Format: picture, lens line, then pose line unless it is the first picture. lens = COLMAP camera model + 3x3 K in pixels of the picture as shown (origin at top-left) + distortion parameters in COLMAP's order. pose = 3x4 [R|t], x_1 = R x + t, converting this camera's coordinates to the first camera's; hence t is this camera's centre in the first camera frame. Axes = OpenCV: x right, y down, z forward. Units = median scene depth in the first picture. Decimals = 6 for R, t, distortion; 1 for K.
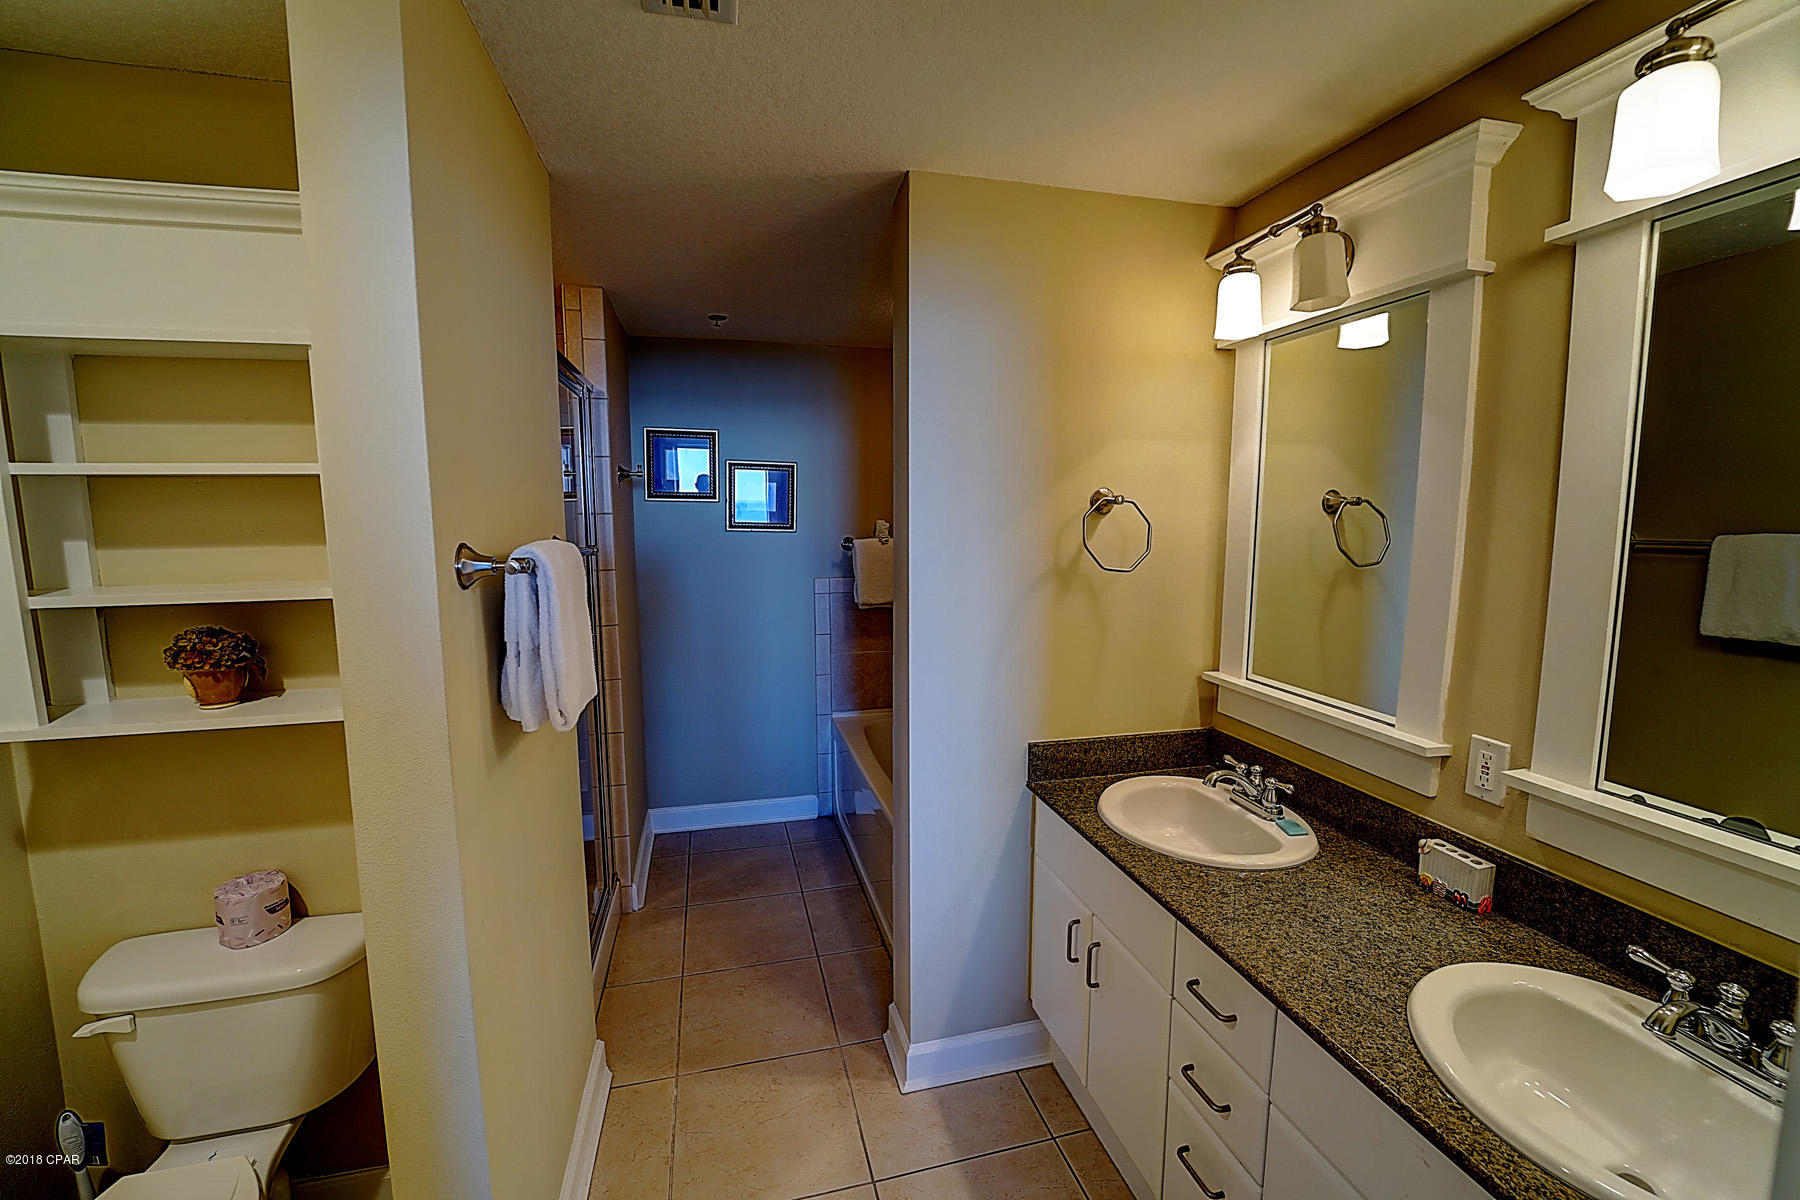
lens RADIAL K [[747.8, 0, 899.4], [0, 747.8, 599.1], [0, 0, 1]] dist [-0.003359, -0.000130]
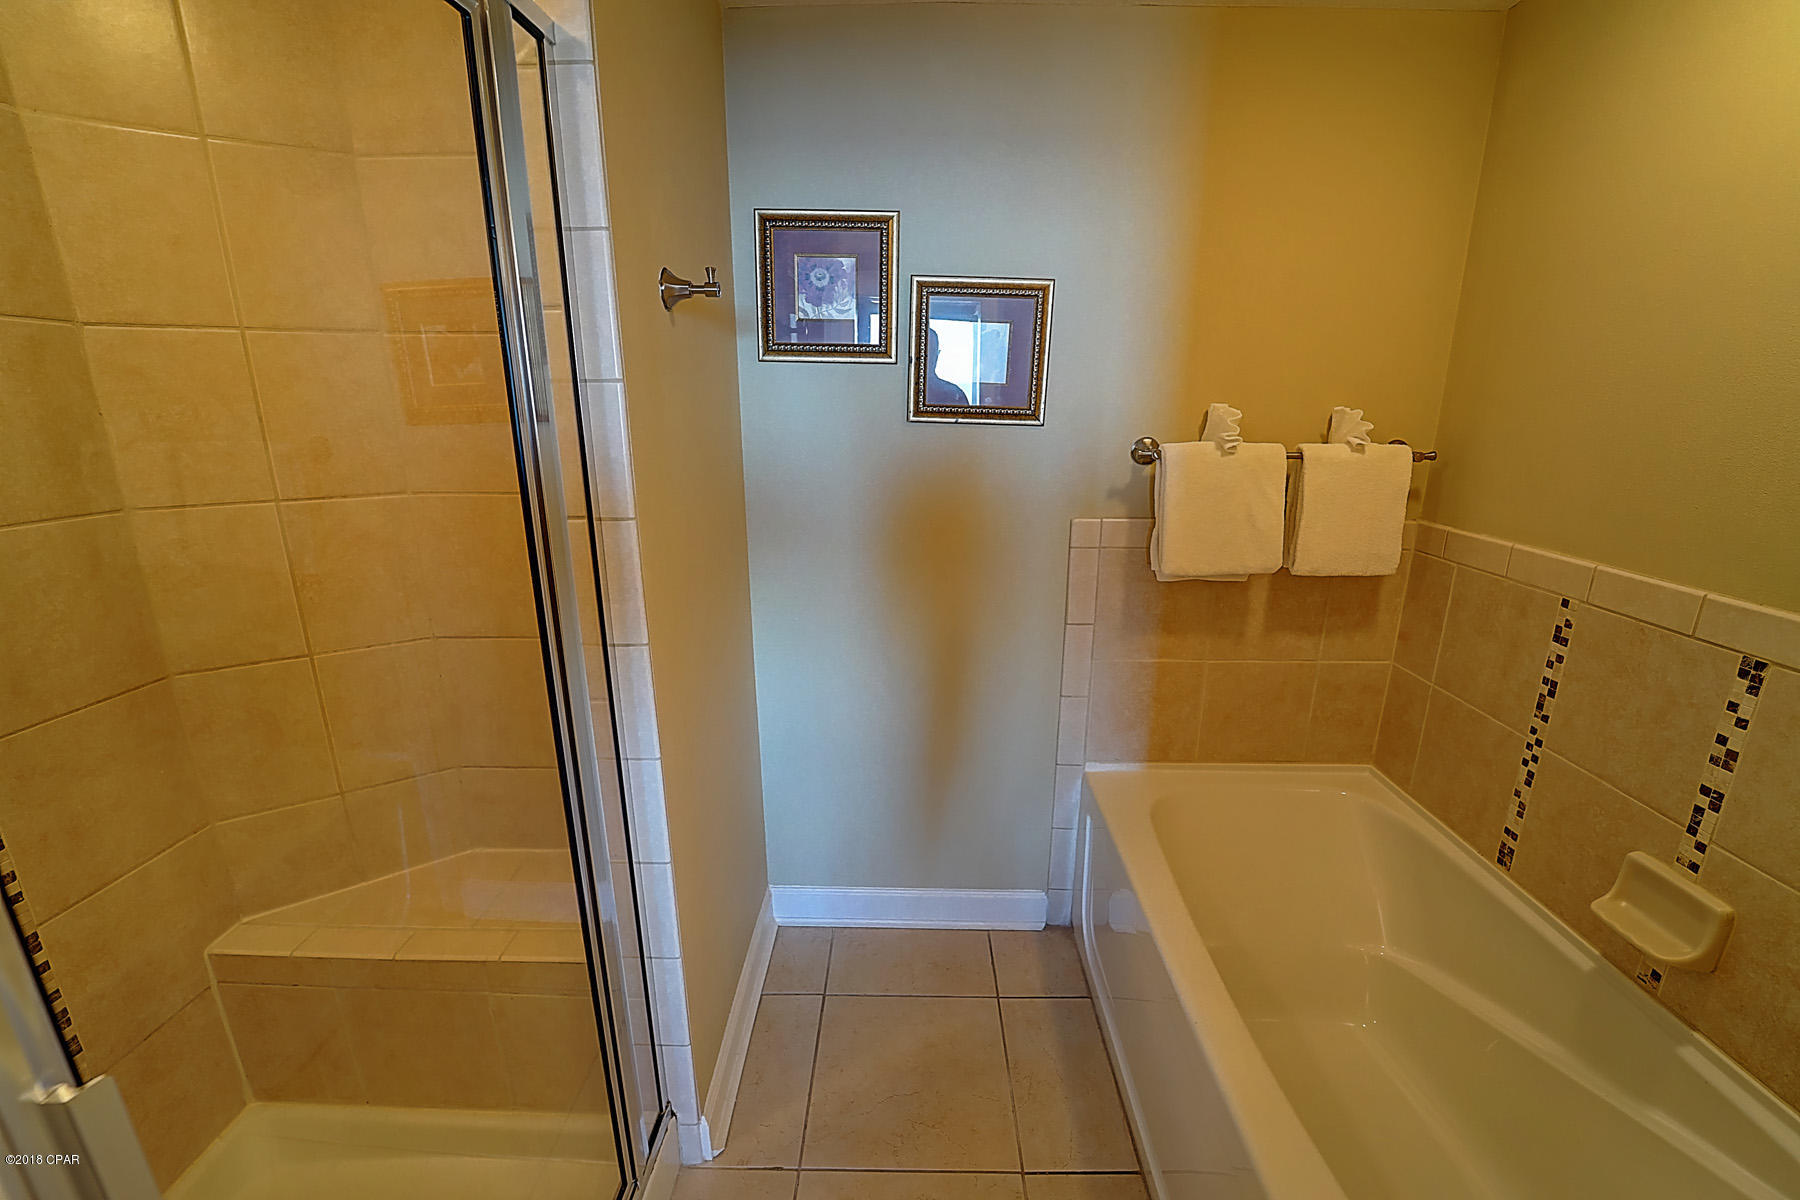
lens RADIAL K [[747.8, 0, 905.0], [0, 747.8, 605.9], [0, 0, 1]] dist [-0.003359, -0.000130]
pose [[0.966540, 0.074592, -0.245432, -0.094261], [-0.034267, 0.985758, 0.164645, -0.048891], [0.254218, -0.150725, 0.955330, 0.471045]]
